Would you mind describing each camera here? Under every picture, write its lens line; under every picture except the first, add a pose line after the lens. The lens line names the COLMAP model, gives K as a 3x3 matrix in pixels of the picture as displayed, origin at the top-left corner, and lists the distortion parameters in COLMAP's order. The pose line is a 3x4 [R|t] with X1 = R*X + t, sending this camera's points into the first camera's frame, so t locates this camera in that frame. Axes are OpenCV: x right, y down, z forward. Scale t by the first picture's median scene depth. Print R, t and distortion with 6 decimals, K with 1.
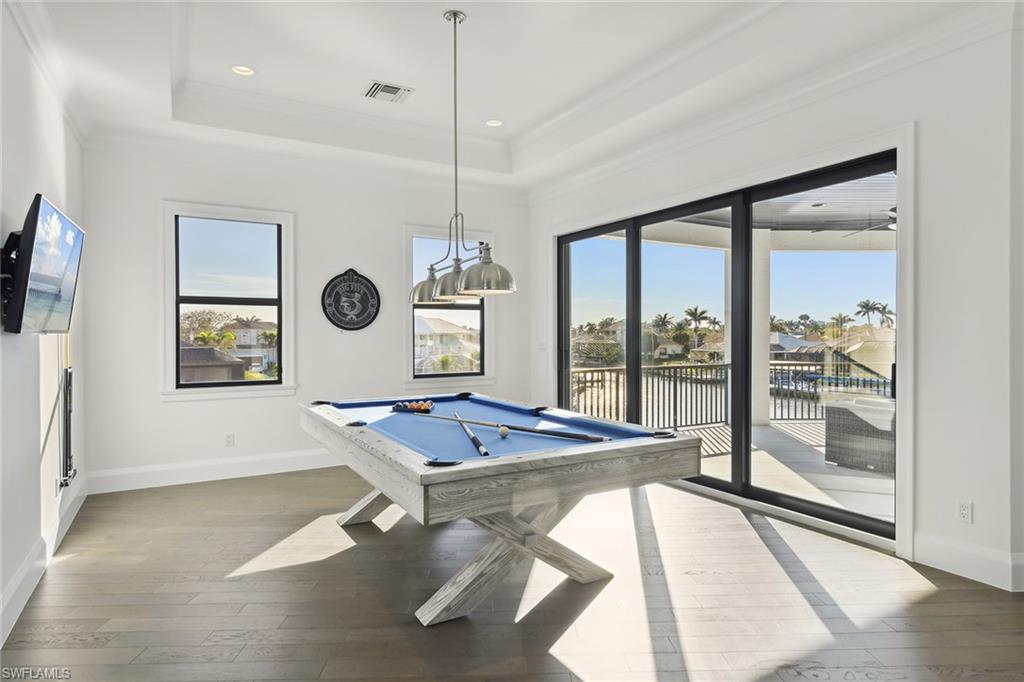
lens RADIAL K [[595.3, 0, 510.2], [0, 595.3, 340.3], [0, 0, 1]] dist [0.002027, 0.000042]
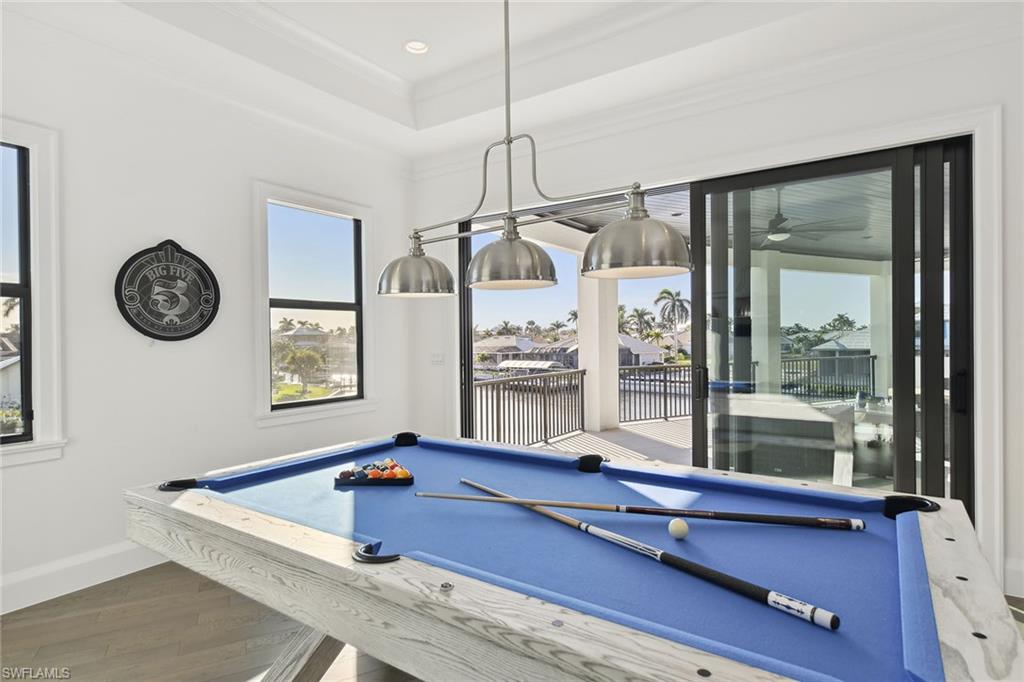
lens RADIAL K [[545.1, 0, 514.0], [0, 545.1, 342.8], [0, 0, 1]] dist [-0.002453, 0.000655]
pose [[0.892444, -0.011304, 0.451016, -0.204766], [0.011832, 0.999929, 0.001649, -0.011371], [-0.451002, 0.003864, 0.892514, 0.339531]]
